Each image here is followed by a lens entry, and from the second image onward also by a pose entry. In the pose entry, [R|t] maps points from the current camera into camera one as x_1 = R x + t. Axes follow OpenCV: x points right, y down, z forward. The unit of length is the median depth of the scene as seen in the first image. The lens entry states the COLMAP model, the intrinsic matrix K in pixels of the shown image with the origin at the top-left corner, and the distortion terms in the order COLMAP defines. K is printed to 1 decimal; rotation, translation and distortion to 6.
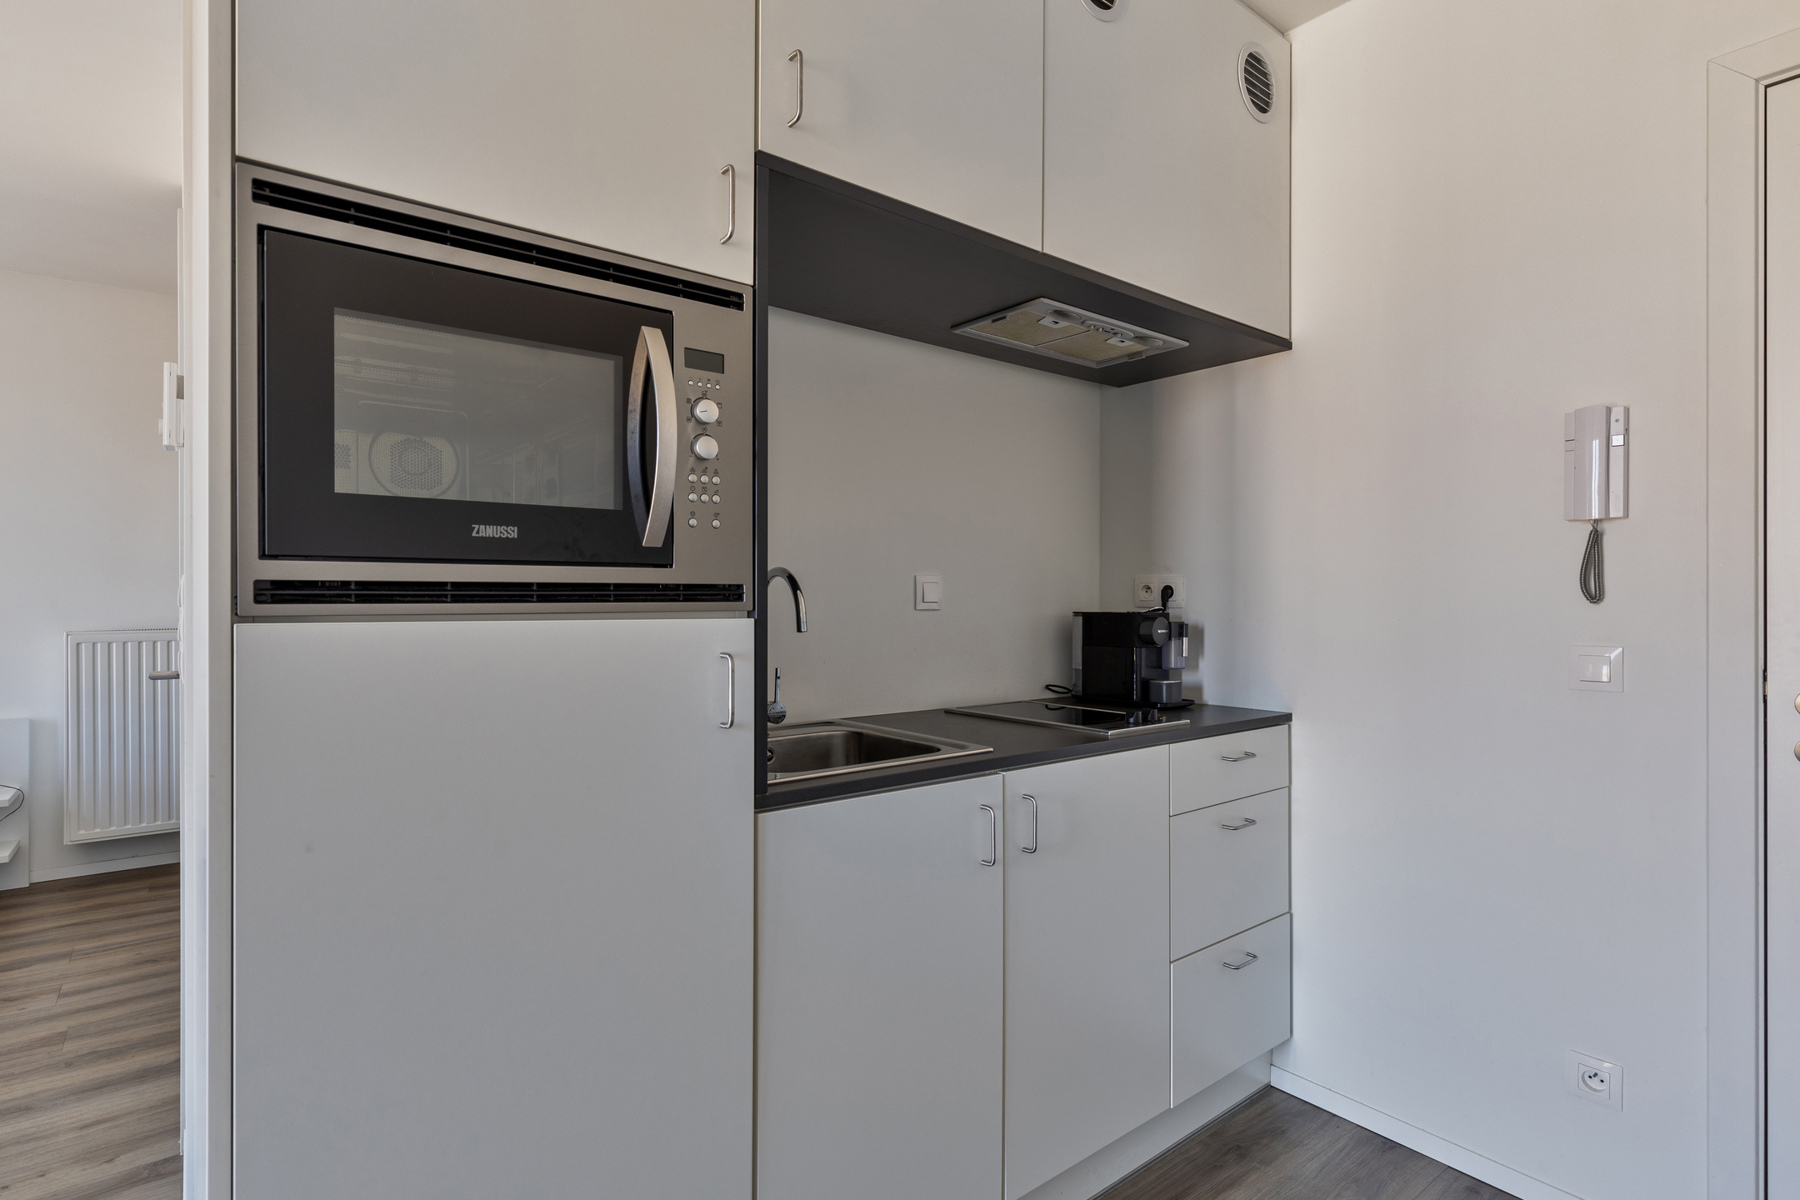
lens RADIAL K [[902.5, 0, 900.0], [0, 902.5, 600.0], [0, 0, 1]] dist [-0.001880, 0.000845]
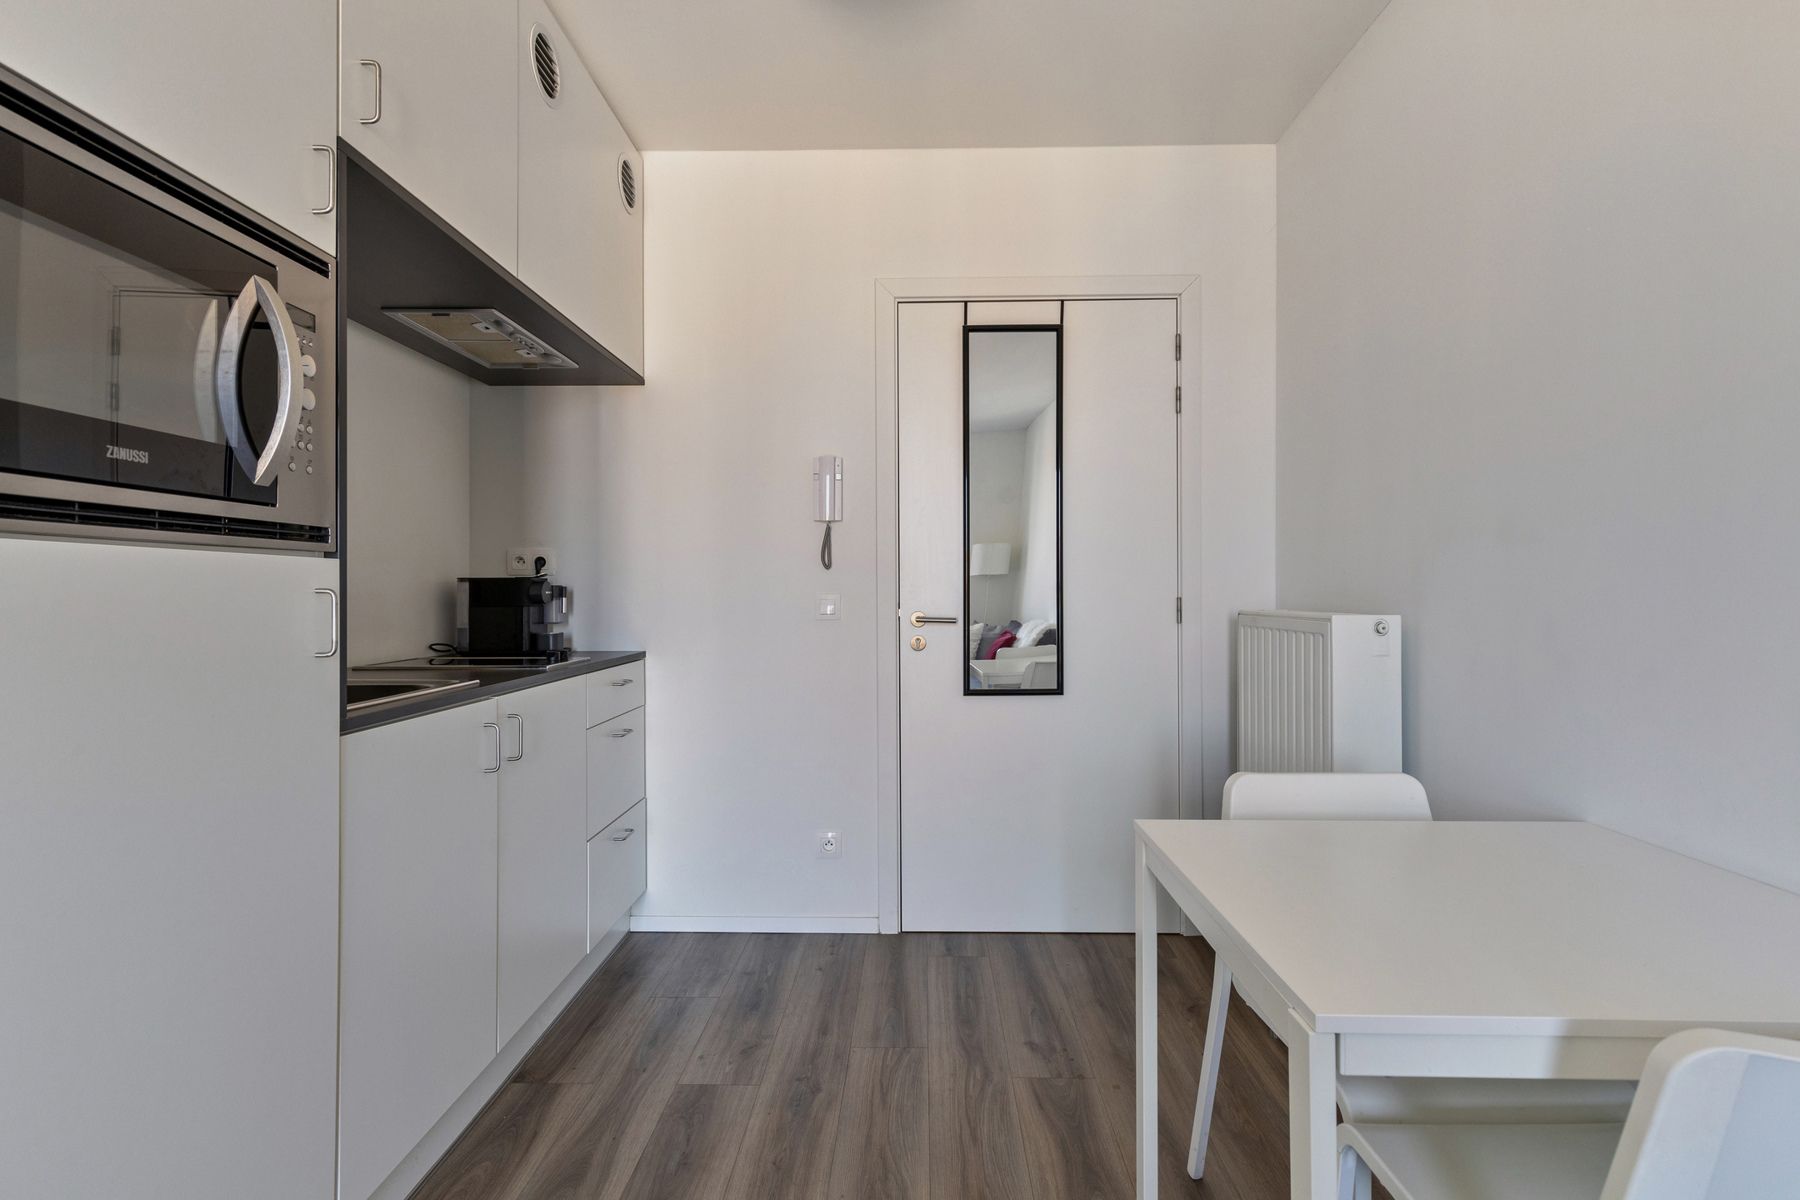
lens RADIAL K [[856.6, 0, 892.6], [0, 856.6, 588.8], [0, 0, 1]] dist [-0.001799, -0.000691]
pose [[0.640604, 0.001710, 0.767870, -0.341489], [0.004245, 0.999974, -0.005768, 0.042477], [-0.767860, 0.006955, 0.640580, -0.124120]]
